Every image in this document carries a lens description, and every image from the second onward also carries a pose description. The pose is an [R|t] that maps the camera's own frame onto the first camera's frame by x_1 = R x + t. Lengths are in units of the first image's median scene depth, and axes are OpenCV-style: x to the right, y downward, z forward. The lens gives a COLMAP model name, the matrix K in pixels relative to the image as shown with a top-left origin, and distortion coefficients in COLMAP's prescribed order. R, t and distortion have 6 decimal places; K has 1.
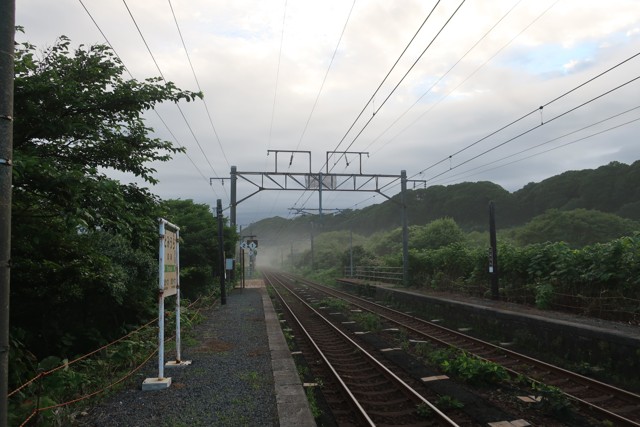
lens RADIAL K [[504.8, 0, 321.1], [0, 504.8, 212.9], [0, 0, 1]] dist [-0.003096, 0.003121]
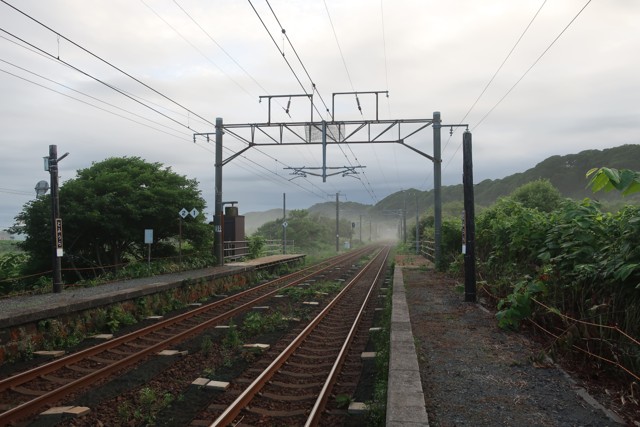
lens RADIAL K [[504.8, 0, 321.1], [0, 504.8, 212.9], [0, 0, 1]] dist [-0.003096, 0.003121]
pose [[0.963065, -0.005353, -0.269214, 0.200934], [0.019758, 0.998512, 0.050828, 0.022361], [0.268541, -0.054270, 0.961738, 0.237075]]
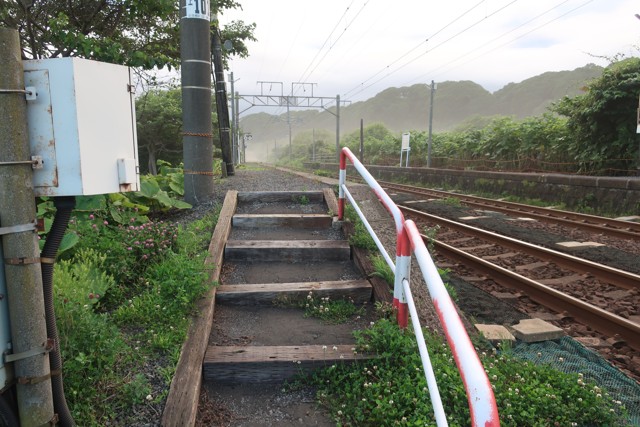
lens RADIAL K [[504.8, 0, 321.1], [0, 504.8, 212.9], [0, 0, 1]] dist [-0.003096, 0.003121]
pose [[0.999570, 0.008718, 0.027995, 0.064094], [-0.014192, 0.979334, 0.201749, -0.037379], [-0.025658, -0.202060, 0.979037, -0.728435]]
